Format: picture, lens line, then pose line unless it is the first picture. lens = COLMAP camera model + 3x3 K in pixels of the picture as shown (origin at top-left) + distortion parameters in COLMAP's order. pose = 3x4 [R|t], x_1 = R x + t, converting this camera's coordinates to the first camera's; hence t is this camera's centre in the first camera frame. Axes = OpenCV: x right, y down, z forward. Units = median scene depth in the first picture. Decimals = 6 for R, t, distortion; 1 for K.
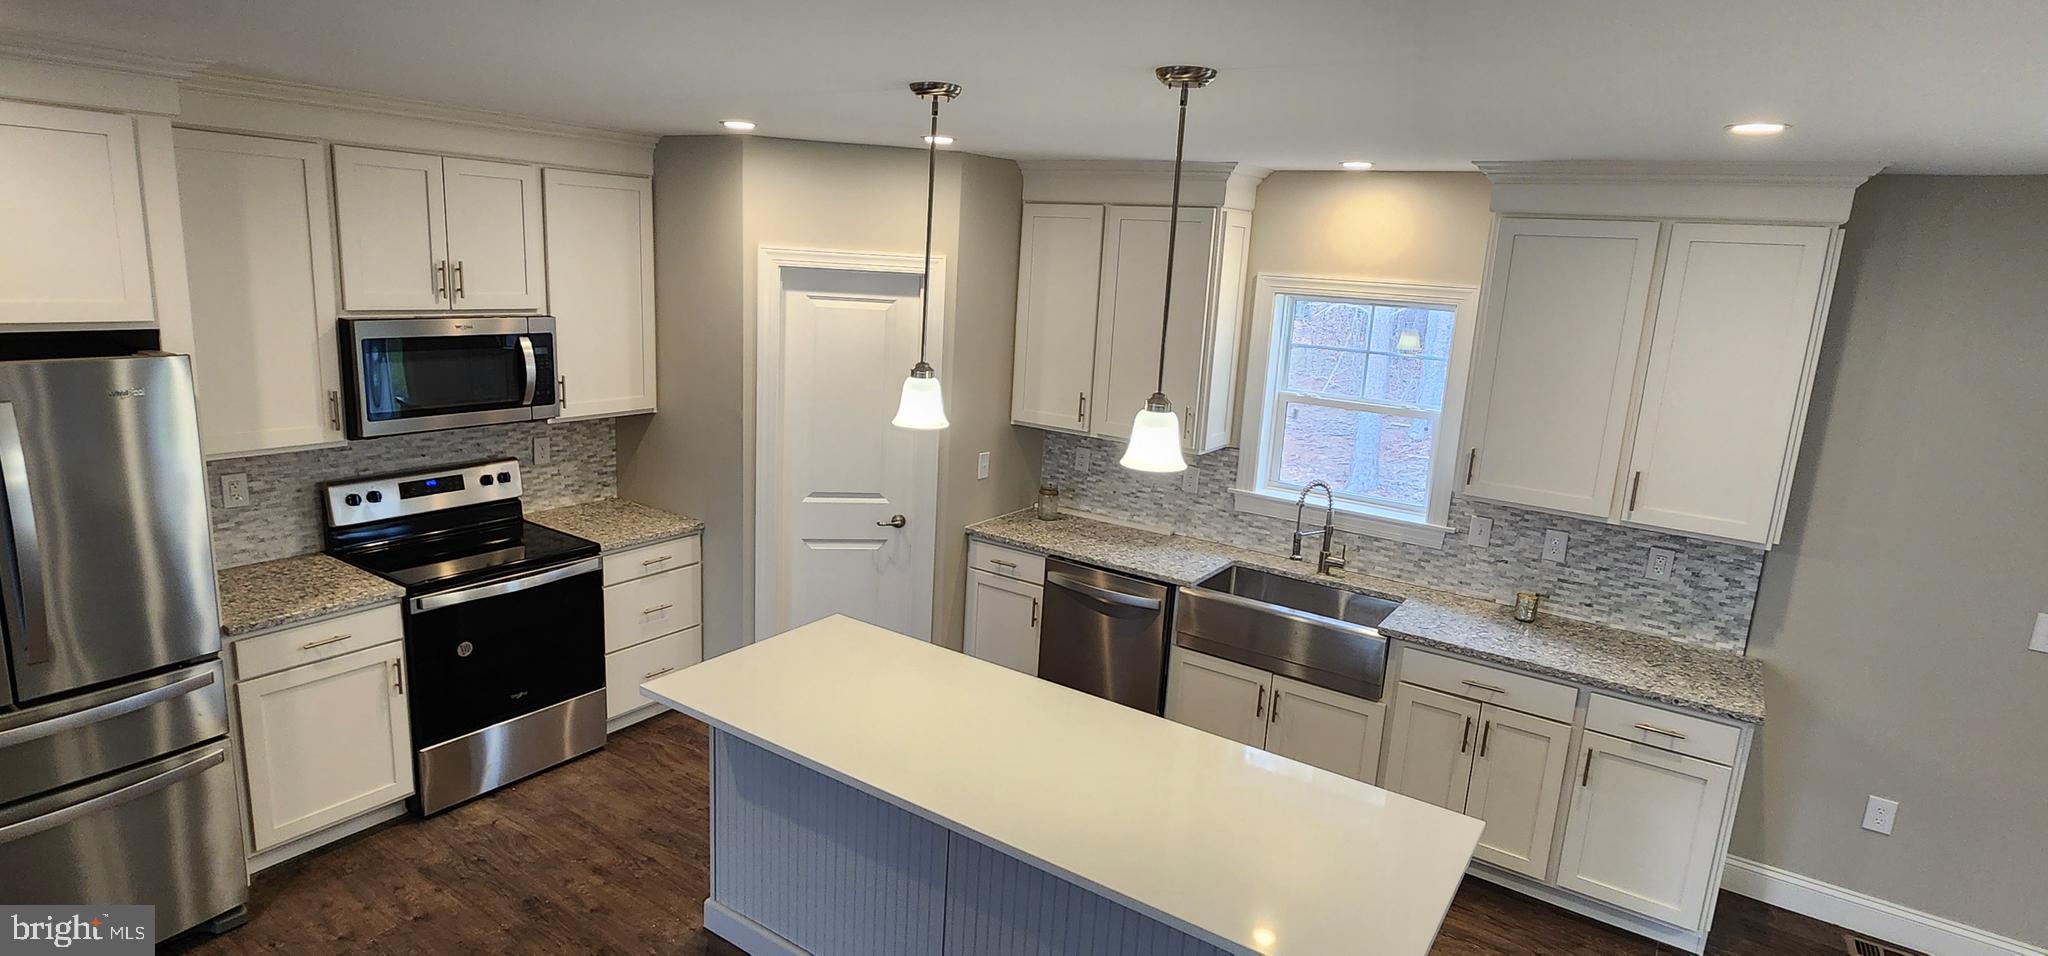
lens RADIAL K [[1046.3, 0, 1023.3], [0, 1046.3, 473.3], [0, 0, 1]] dist [0.006086, -0.001836]
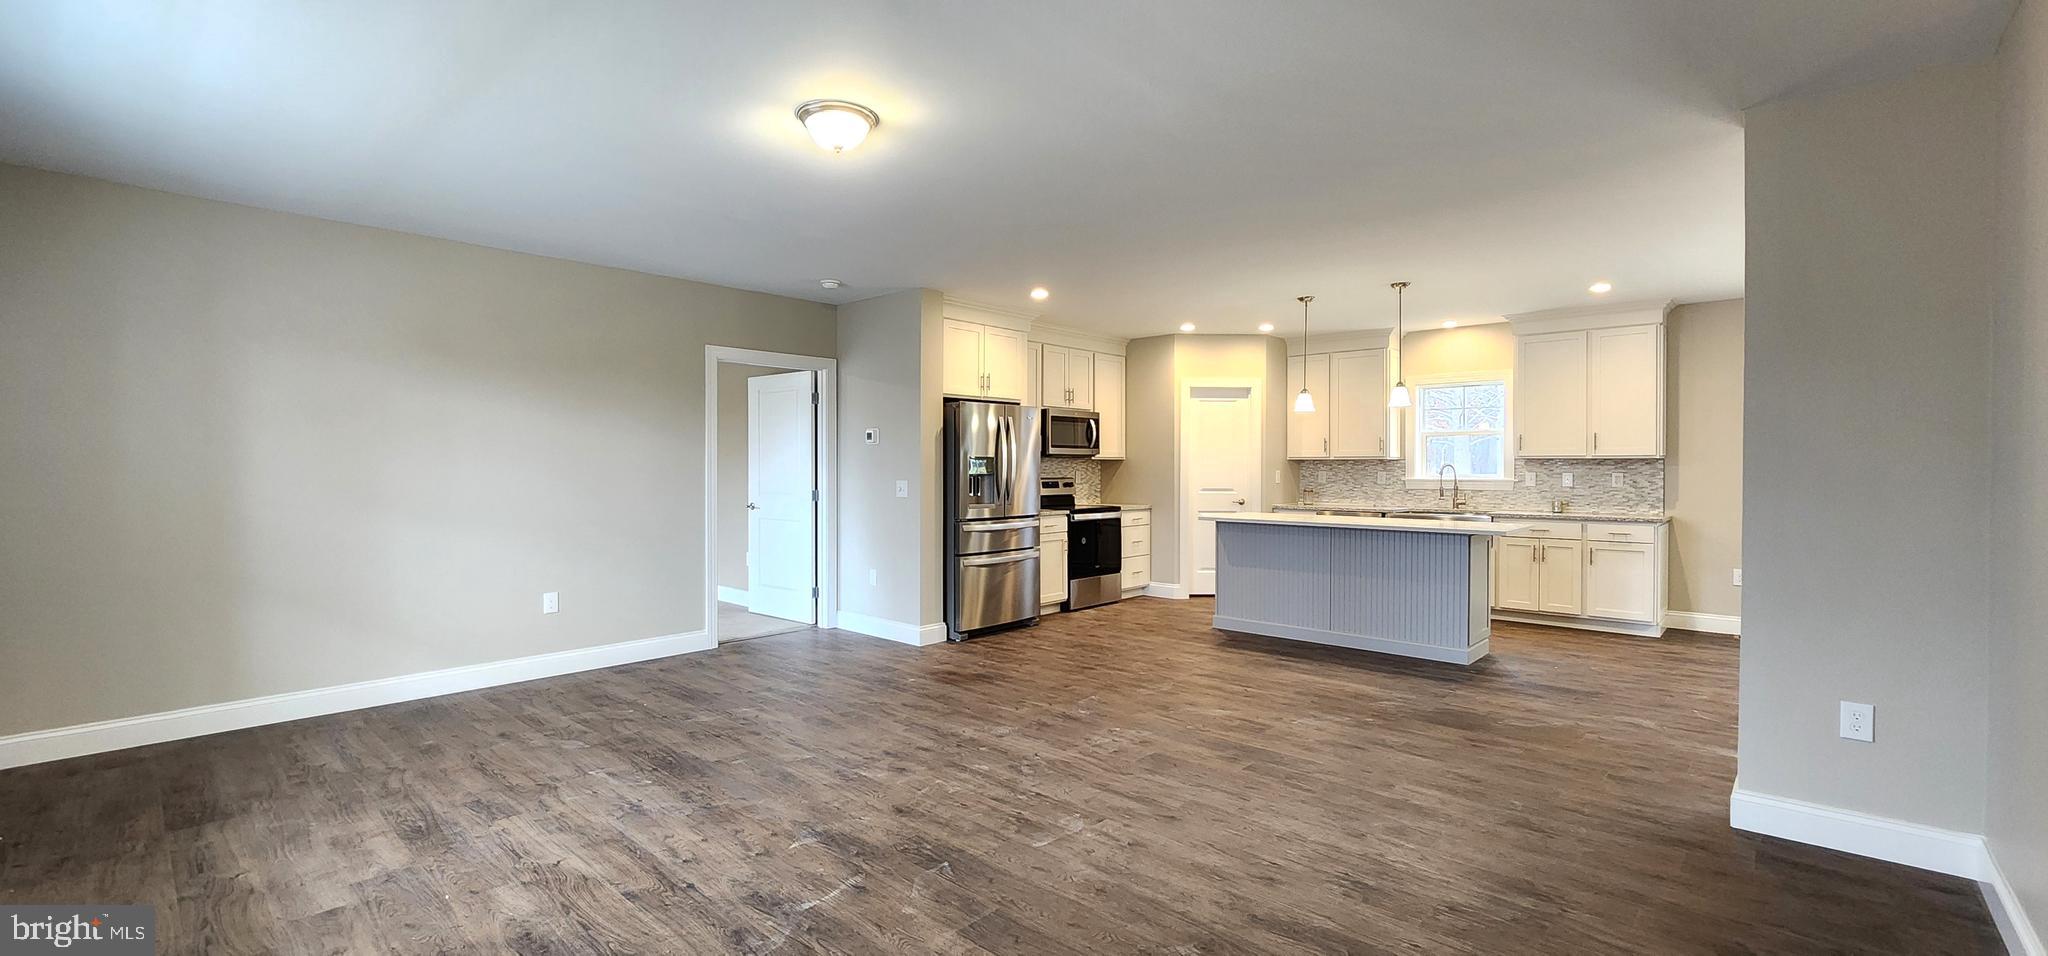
lens RADIAL K [[851.2, 0, 1016.0], [0, 851.2, 474.3], [0, 0, 1]] dist [0.002142, -0.002346]
pose [[0.987160, -0.056202, -0.149518, -0.358130], [0.024661, 0.978456, -0.204975, 0.388037], [0.157817, 0.198656, 0.967279, -0.892250]]
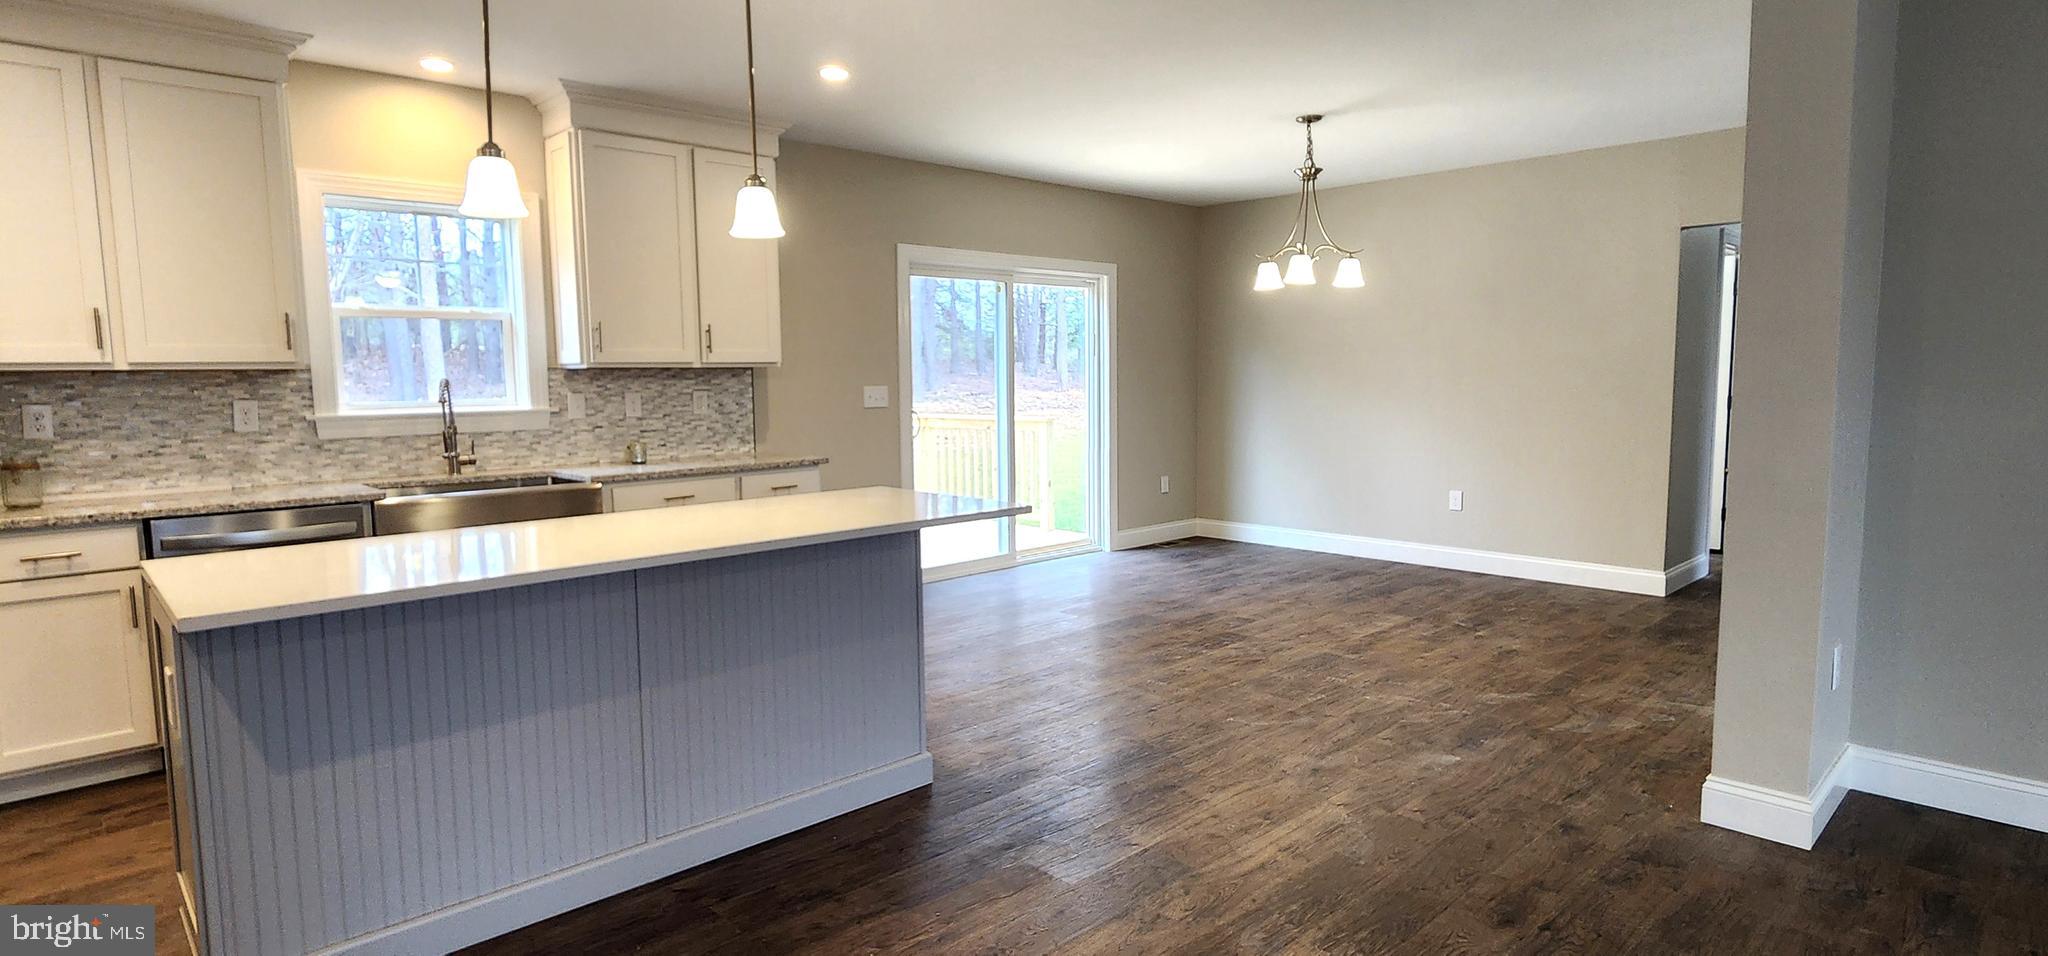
lens RADIAL K [[1046.3, 0, 1022.0], [0, 1046.3, 468.2], [0, 0, 1]] dist [0.006086, -0.001836]
pose [[0.215581, -0.150361, 0.964840, -0.610773], [0.227420, 0.968634, 0.100138, 0.121171], [-0.949634, 0.197836, 0.243014, 0.258662]]
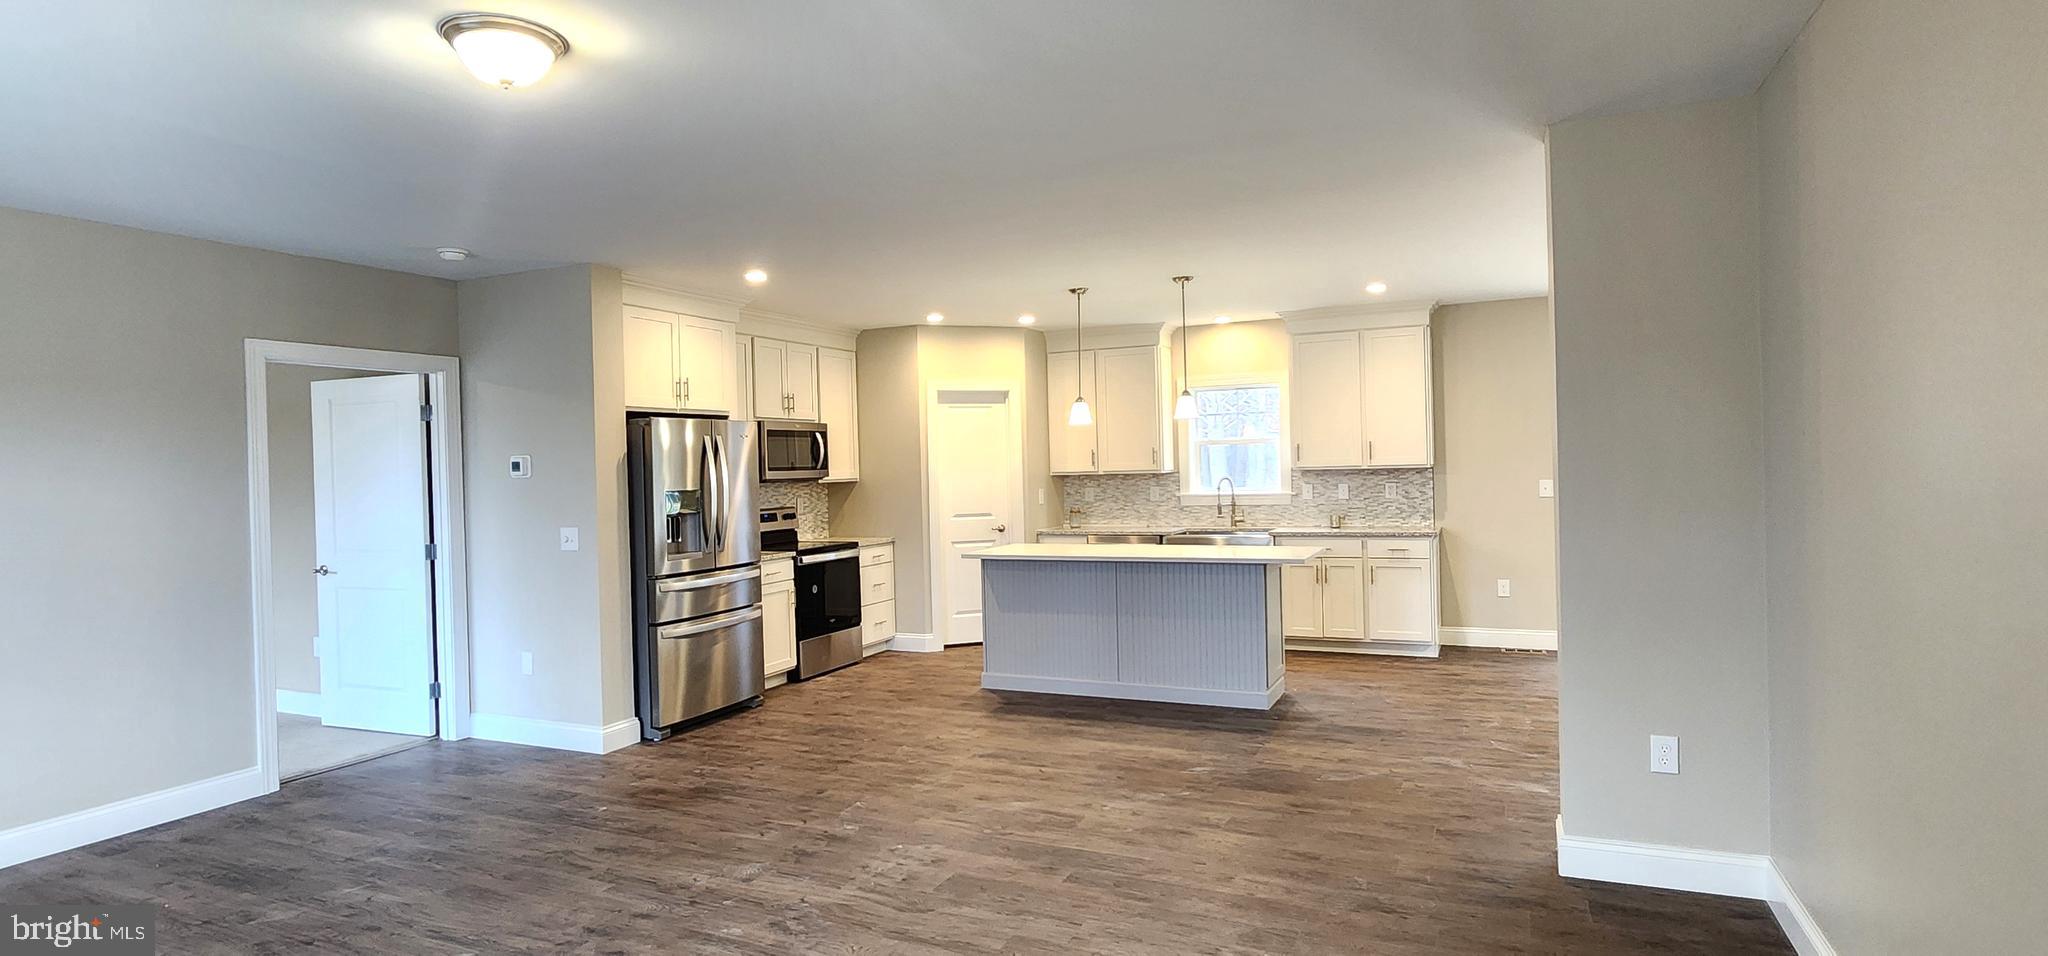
lens RADIAL K [[1046.3, 0, 1019.0], [0, 1046.3, 475.3], [0, 0, 1]] dist [0.006086, -0.001836]
pose [[0.983130, -0.085579, 0.161655, -0.426093], [0.115588, 0.975638, -0.186468, 0.337427], [-0.141759, 0.202008, 0.969070, -0.863466]]
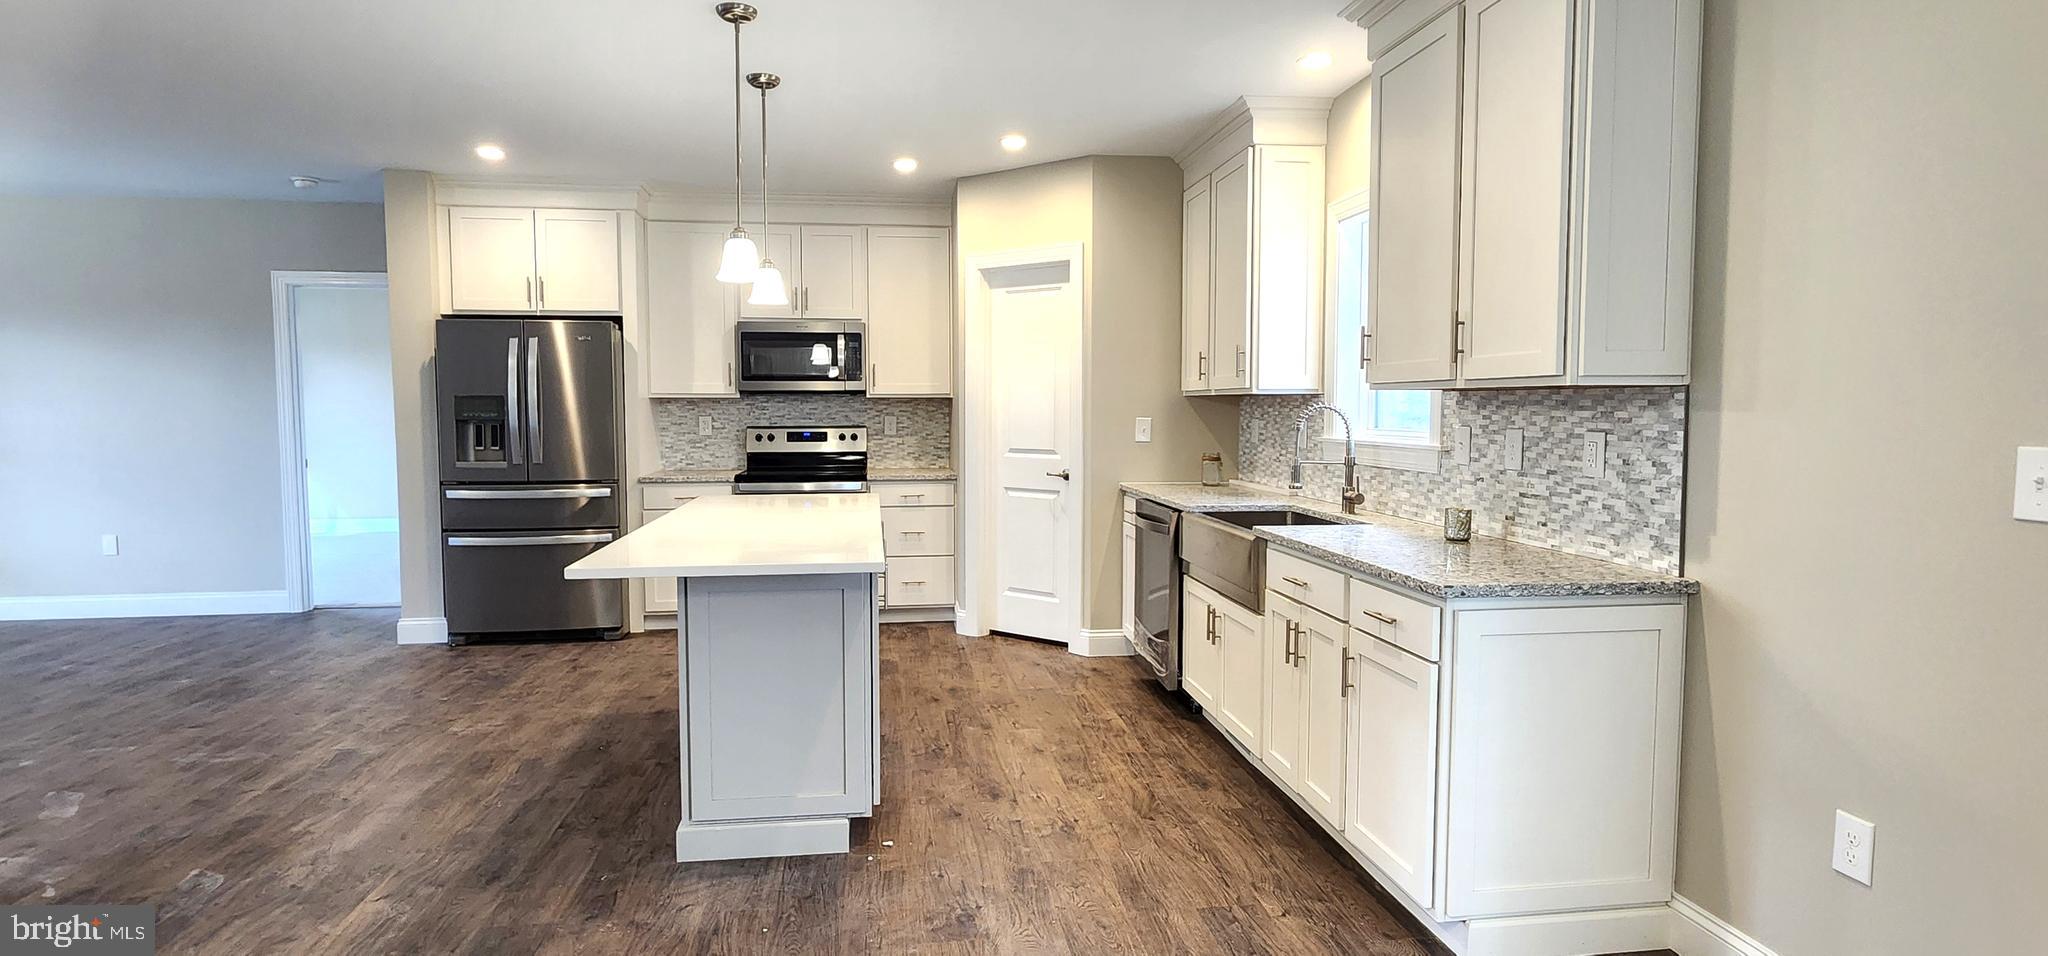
lens RADIAL K [[1046.3, 0, 1015.4], [0, 1046.3, 470.5], [0, 0, 1]] dist [0.006086, -0.001836]
pose [[0.660033, -0.011696, -0.751145, 0.829096], [-0.118118, 0.985826, -0.119141, 0.215467], [0.741893, 0.167360, 0.649296, 0.227870]]
